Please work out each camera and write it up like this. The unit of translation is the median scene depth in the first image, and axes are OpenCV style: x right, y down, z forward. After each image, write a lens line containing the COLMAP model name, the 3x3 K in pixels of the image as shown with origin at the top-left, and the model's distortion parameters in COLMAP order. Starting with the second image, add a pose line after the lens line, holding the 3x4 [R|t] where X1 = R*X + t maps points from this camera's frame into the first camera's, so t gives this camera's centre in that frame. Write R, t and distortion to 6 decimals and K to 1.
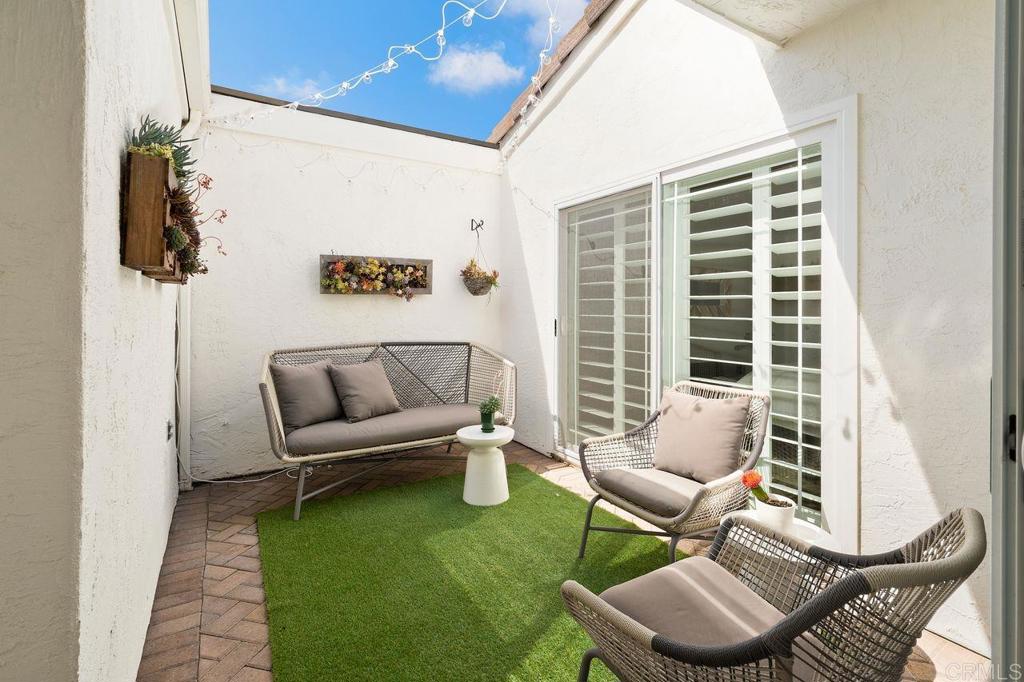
lens RADIAL K [[486.0, 0, 510.2], [0, 486.0, 312.2], [0, 0, 1]] dist [-0.001807, -0.000562]
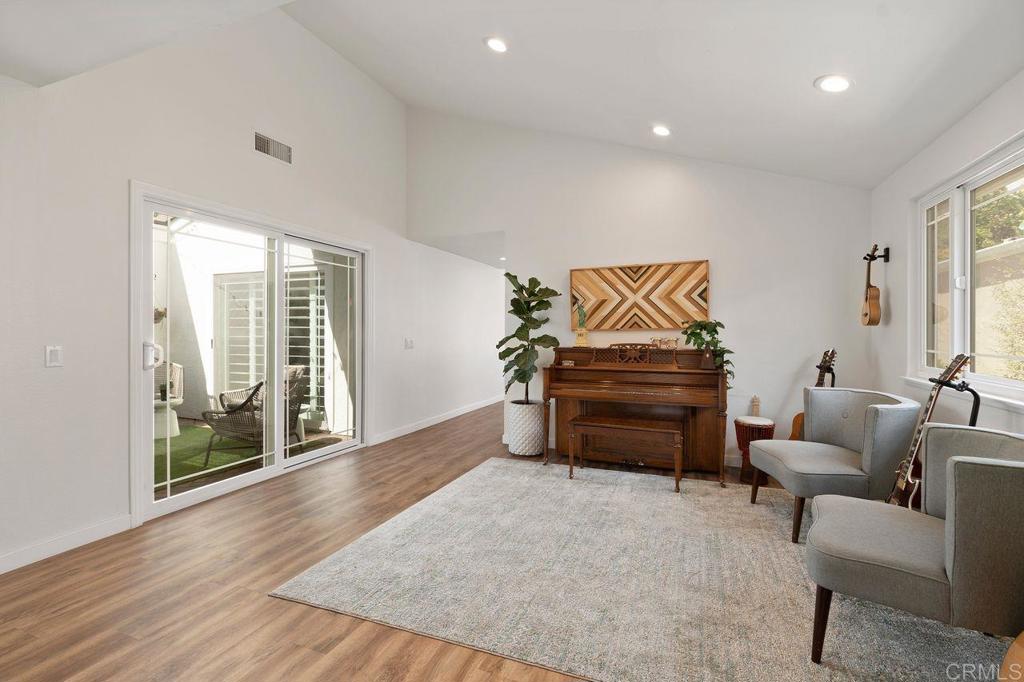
lens RADIAL K [[462.7, 0, 514.9], [0, 462.7, 331.8], [0, 0, 1]] dist [-0.001155, -0.000041]
pose [[0.800482, -0.002528, 0.599351, -0.030107], [0.004777, 0.999986, -0.002162, -0.001897], [-0.599337, 0.004594, 0.800483, -1.049287]]
